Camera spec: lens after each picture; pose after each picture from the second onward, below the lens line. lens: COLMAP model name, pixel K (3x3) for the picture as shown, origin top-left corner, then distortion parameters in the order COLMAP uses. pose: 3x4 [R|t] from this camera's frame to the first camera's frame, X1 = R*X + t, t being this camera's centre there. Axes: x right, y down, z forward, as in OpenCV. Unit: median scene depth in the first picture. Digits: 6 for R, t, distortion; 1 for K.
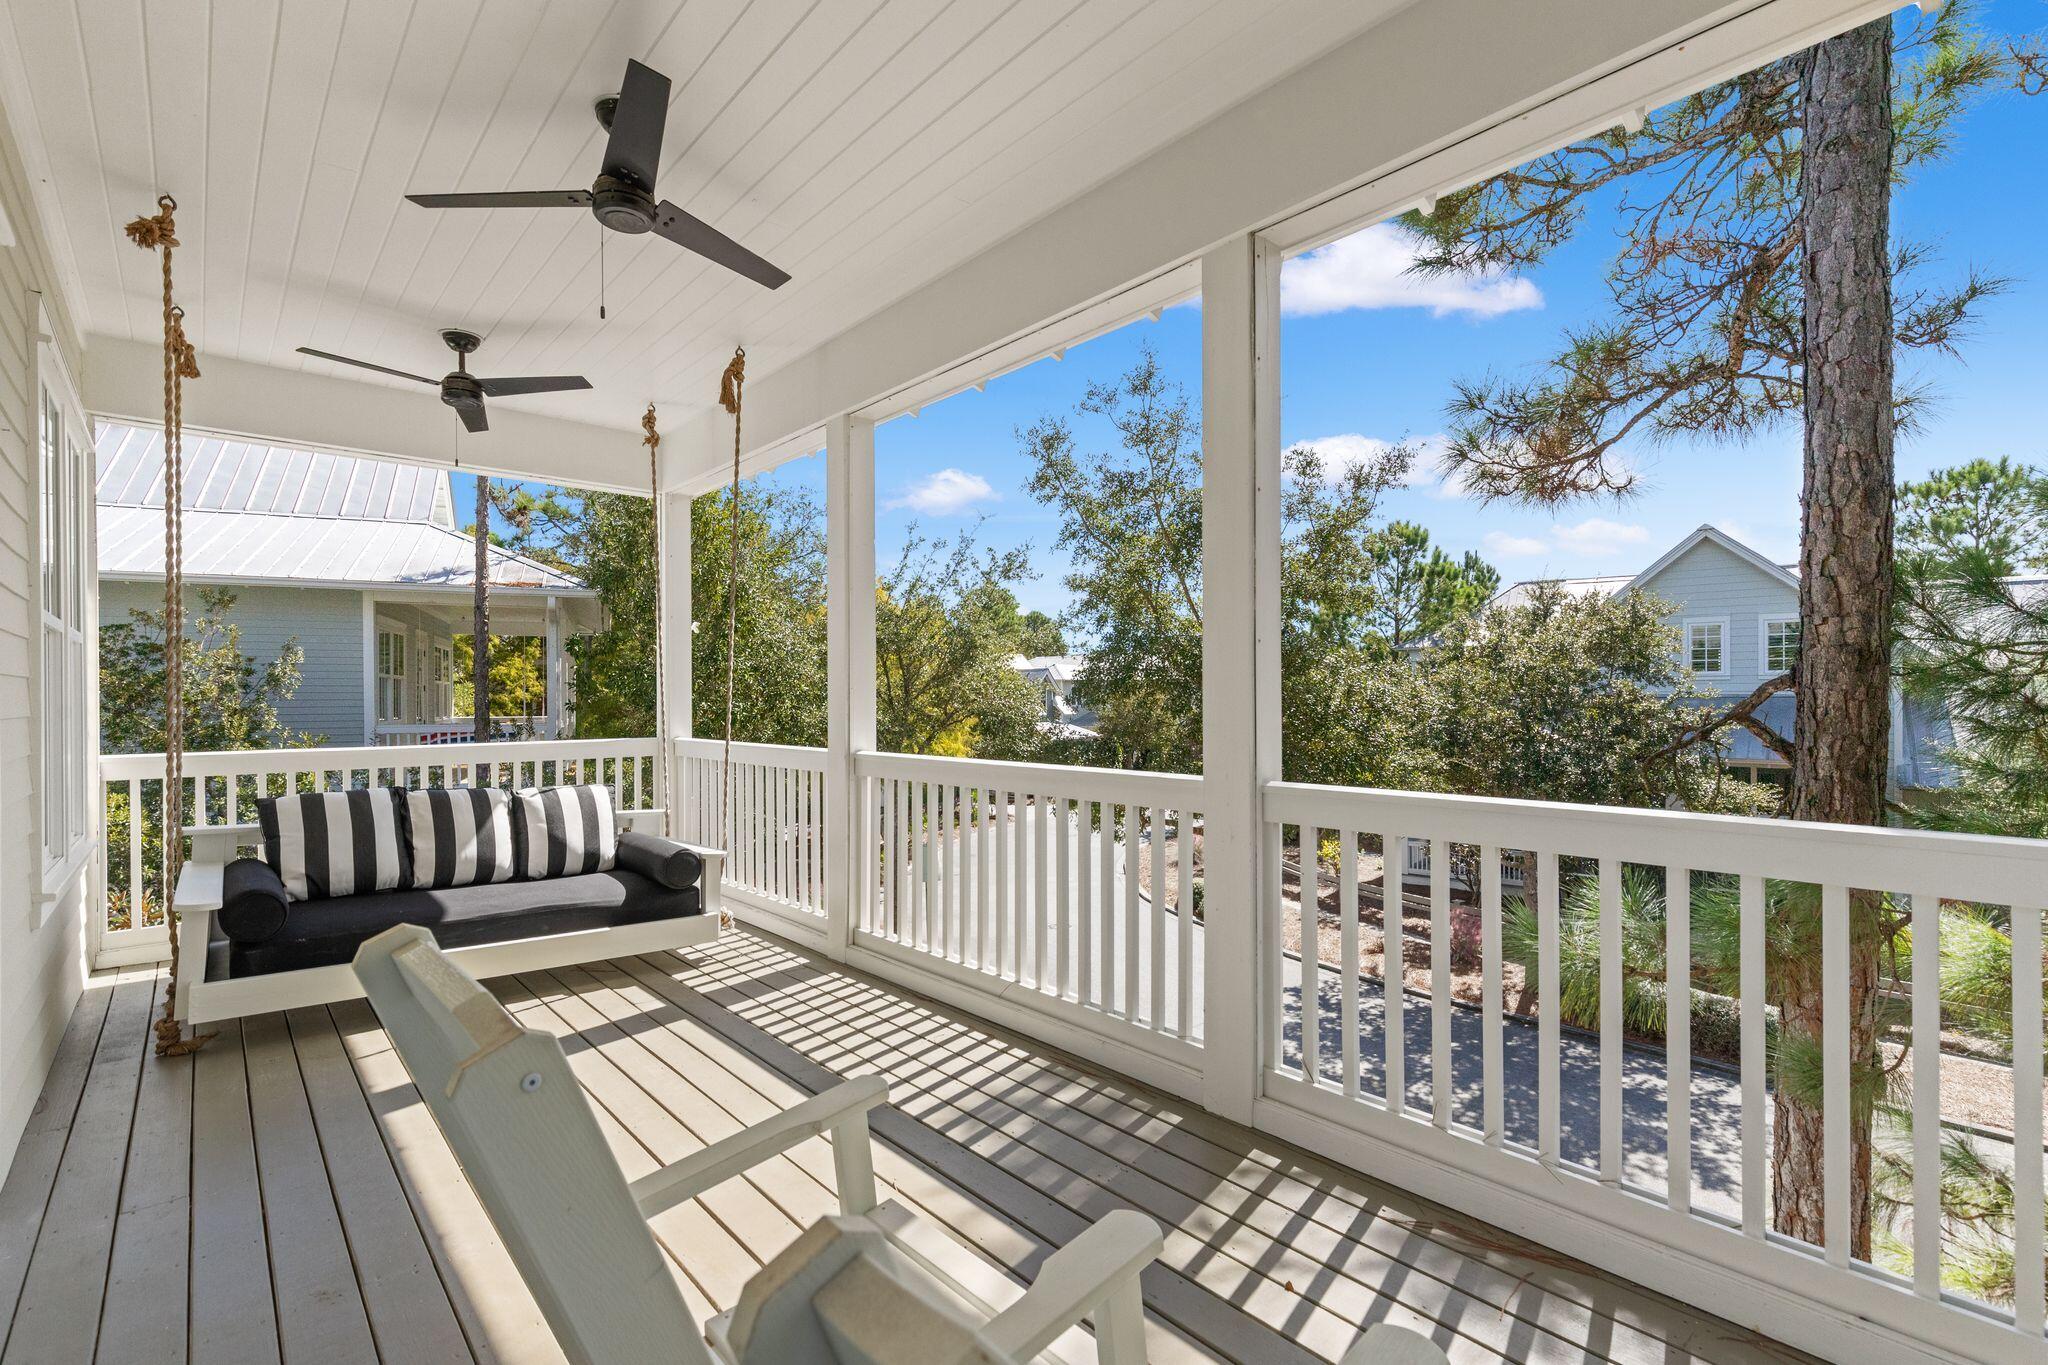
lens RADIAL K [[920.4, 0, 1023.5], [0, 920.4, 701.0], [0, 0, 1]] dist [-0.002507, -0.000104]
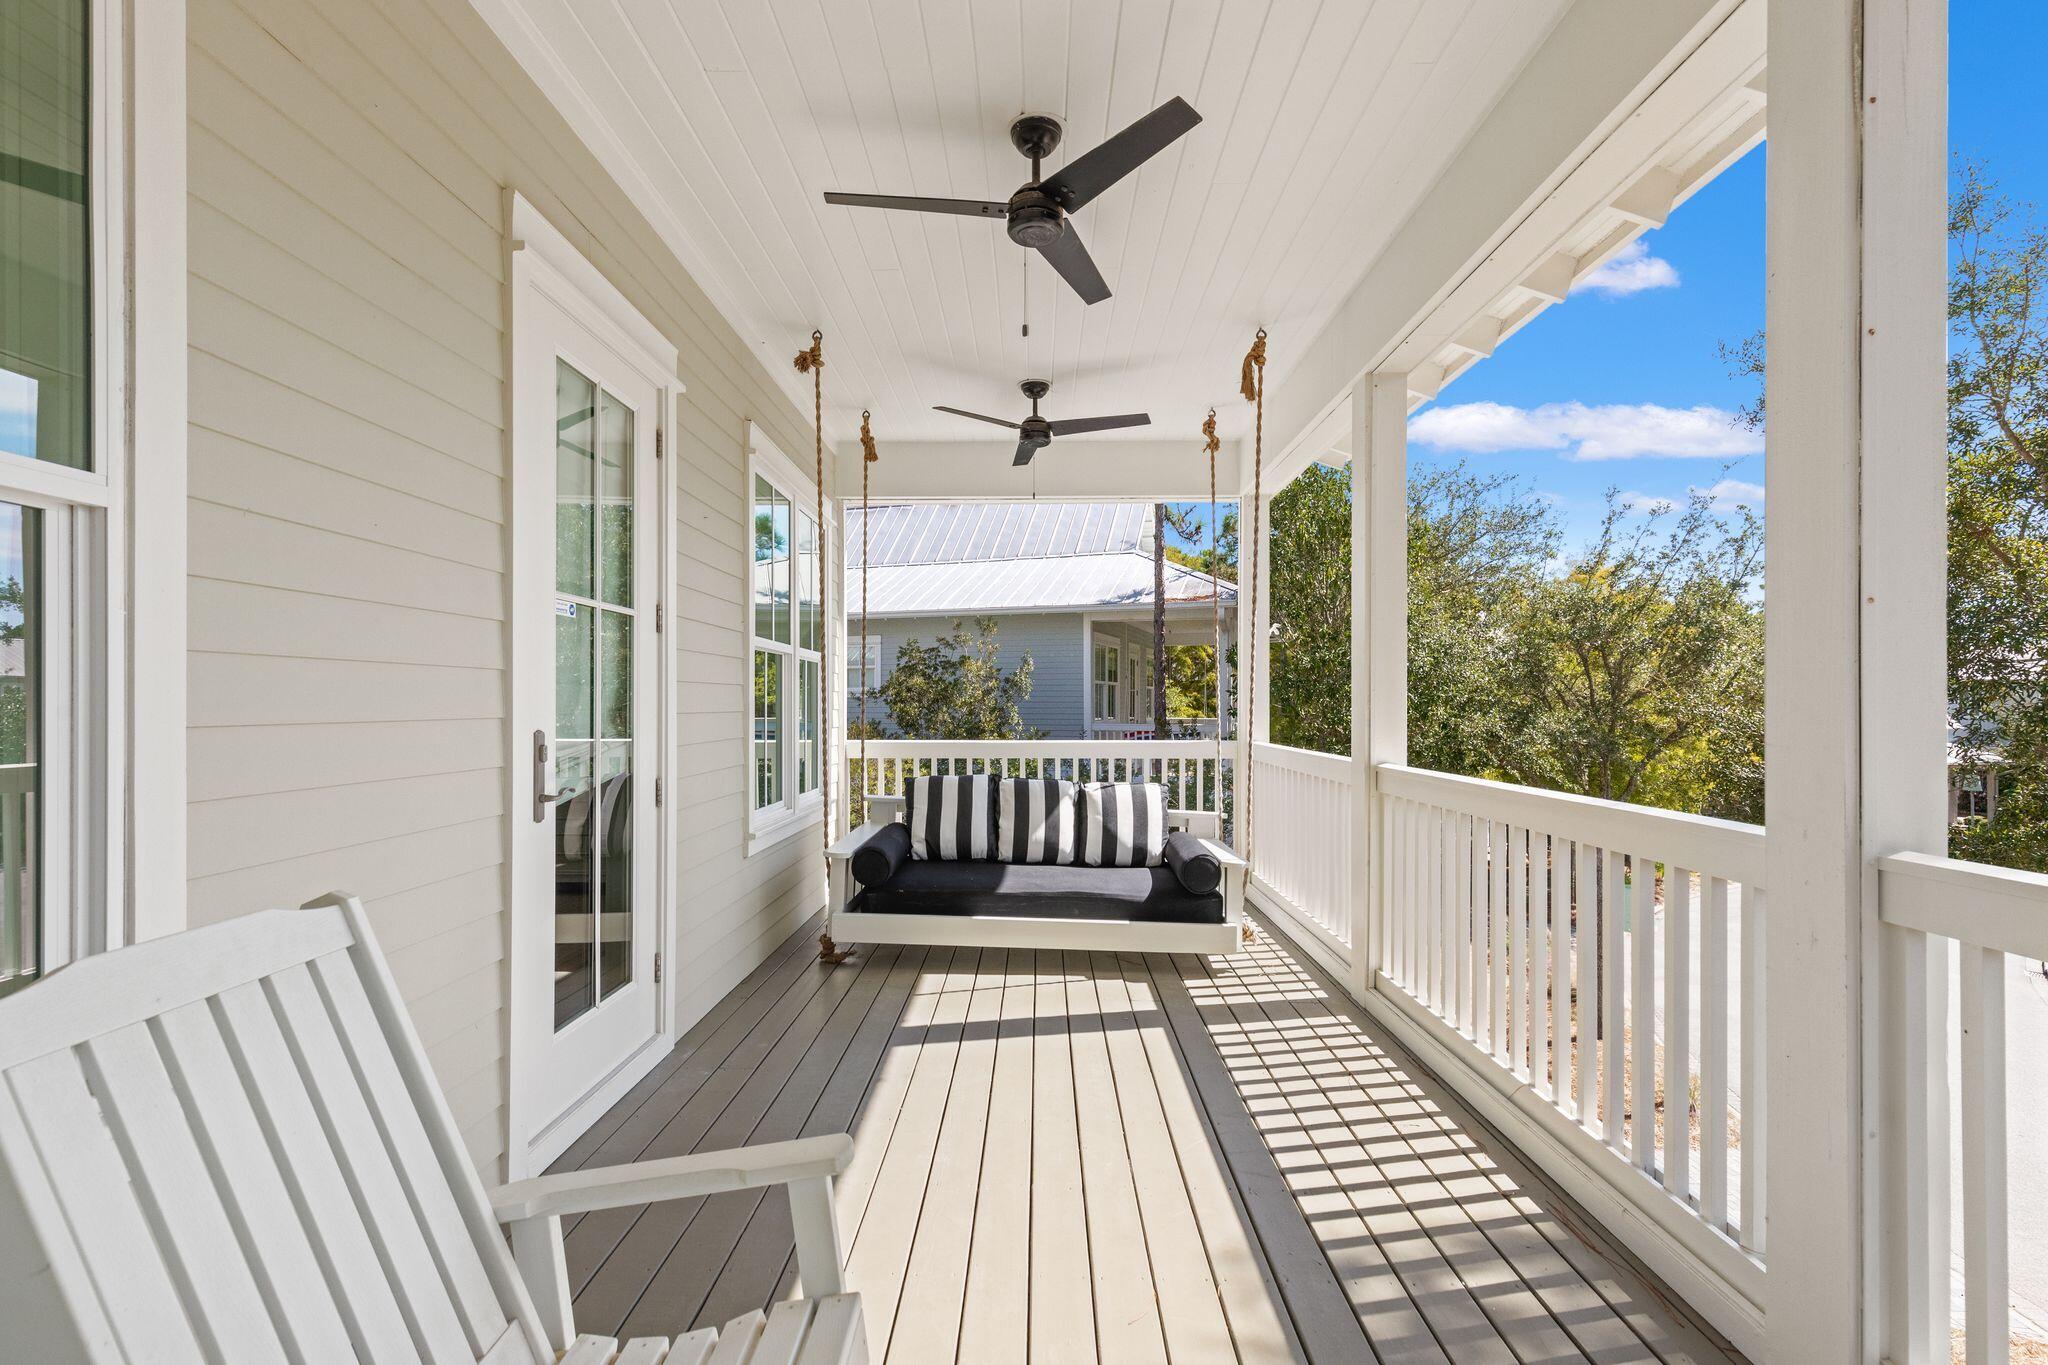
lens RADIAL K [[920.4, 0, 1023.5], [0, 920.4, 701.0], [0, 0, 1]] dist [-0.002507, -0.000104]
pose [[0.735053, 0.003224, -0.678002, 0.148234], [-0.006458, 0.999977, -0.002248, 0.000463], [0.677979, 0.006031, 0.735056, 0.138865]]
